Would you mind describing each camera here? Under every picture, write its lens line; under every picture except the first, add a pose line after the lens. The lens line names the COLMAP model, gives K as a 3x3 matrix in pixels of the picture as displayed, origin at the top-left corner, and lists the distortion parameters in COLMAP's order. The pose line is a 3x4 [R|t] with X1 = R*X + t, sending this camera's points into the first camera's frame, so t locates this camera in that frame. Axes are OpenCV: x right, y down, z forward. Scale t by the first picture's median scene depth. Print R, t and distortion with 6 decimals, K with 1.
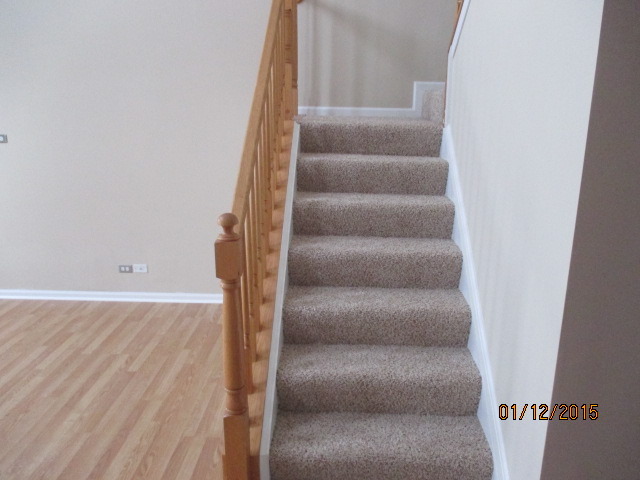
lens RADIAL K [[532.7, 0, 323.1], [0, 532.7, 239.5], [0, 0, 1]] dist [-0.026303, 0.002597]
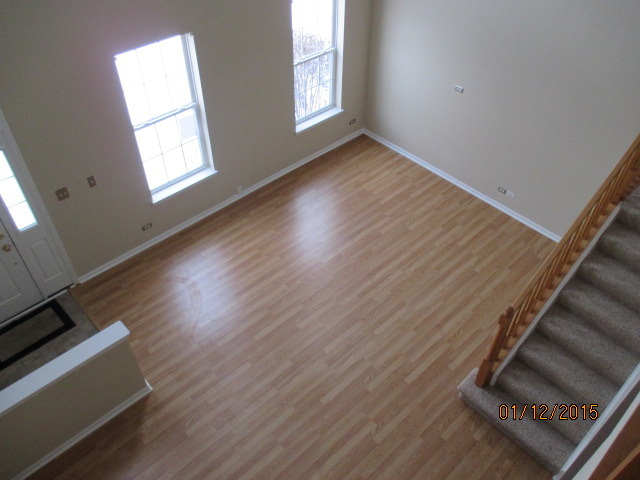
lens RADIAL K [[532.7, 0, 323.1], [0, 532.7, 239.5], [0, 0, 1]] dist [-0.026303, 0.002597]
pose [[0.709890, 0.489763, -0.506150, 0.162035], [-0.182464, 0.821996, 0.539472, -0.806609], [0.680267, -0.290612, 0.672891, -0.635478]]
